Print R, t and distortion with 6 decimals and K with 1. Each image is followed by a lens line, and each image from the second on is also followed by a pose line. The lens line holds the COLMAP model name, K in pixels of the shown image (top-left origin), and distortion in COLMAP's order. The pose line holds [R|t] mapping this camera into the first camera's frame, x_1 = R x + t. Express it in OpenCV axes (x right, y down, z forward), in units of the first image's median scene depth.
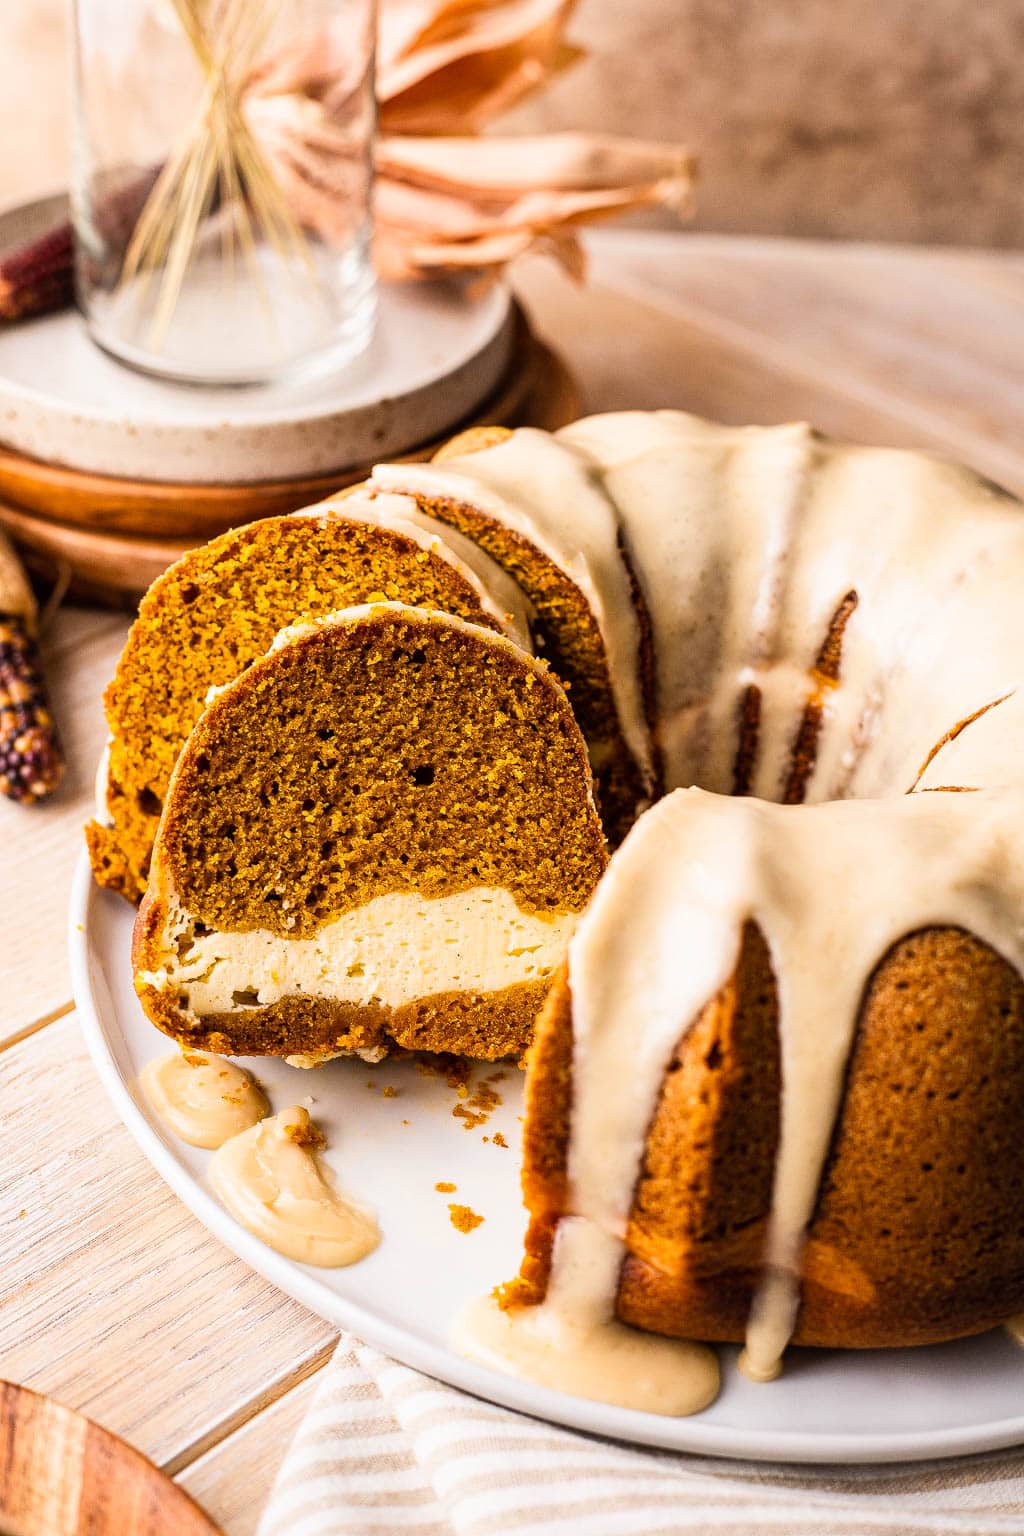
lens RADIAL K [[2358.6, 0, 512.0], [0, 2358.6, 768.0], [0, 0, 1]] dist [-0.109052, -0.002774]
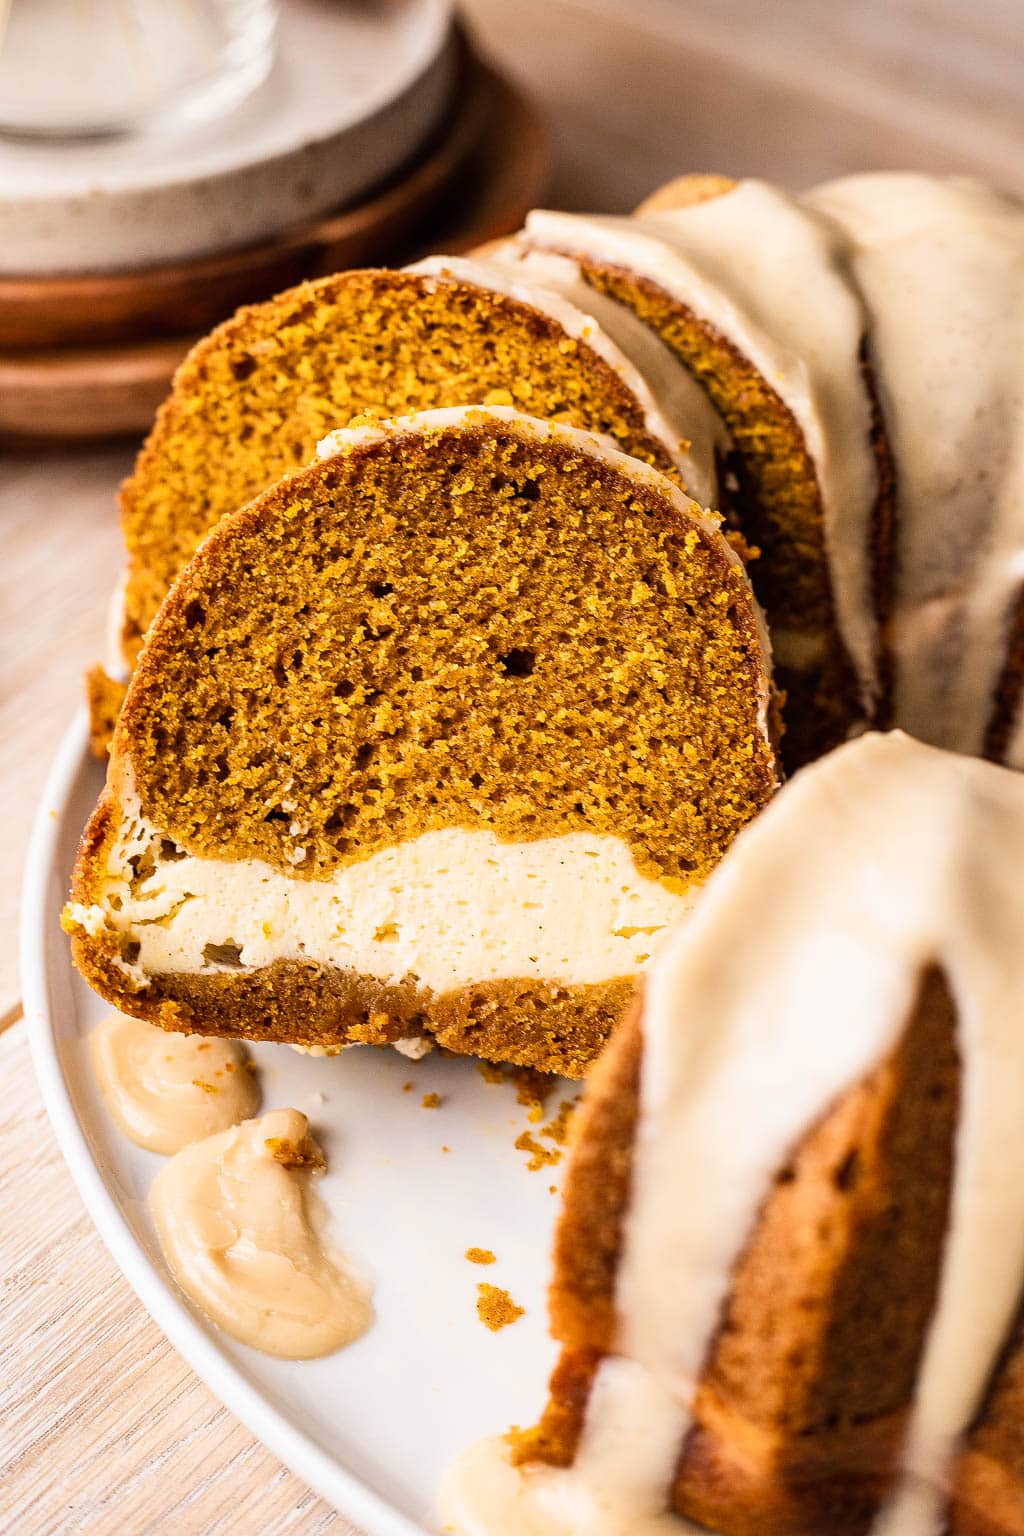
lens RADIAL K [[2527.5, 0, 512.0], [0, 2527.5, 768.0], [0, 0, 1]] dist [-0.136819, -0.118690]
pose [[0.984242, 0.116646, -0.132895, 0.062291], [-0.106279, 0.990898, 0.082623, -0.027289], [0.141323, -0.067197, 0.987680, 0.270131]]
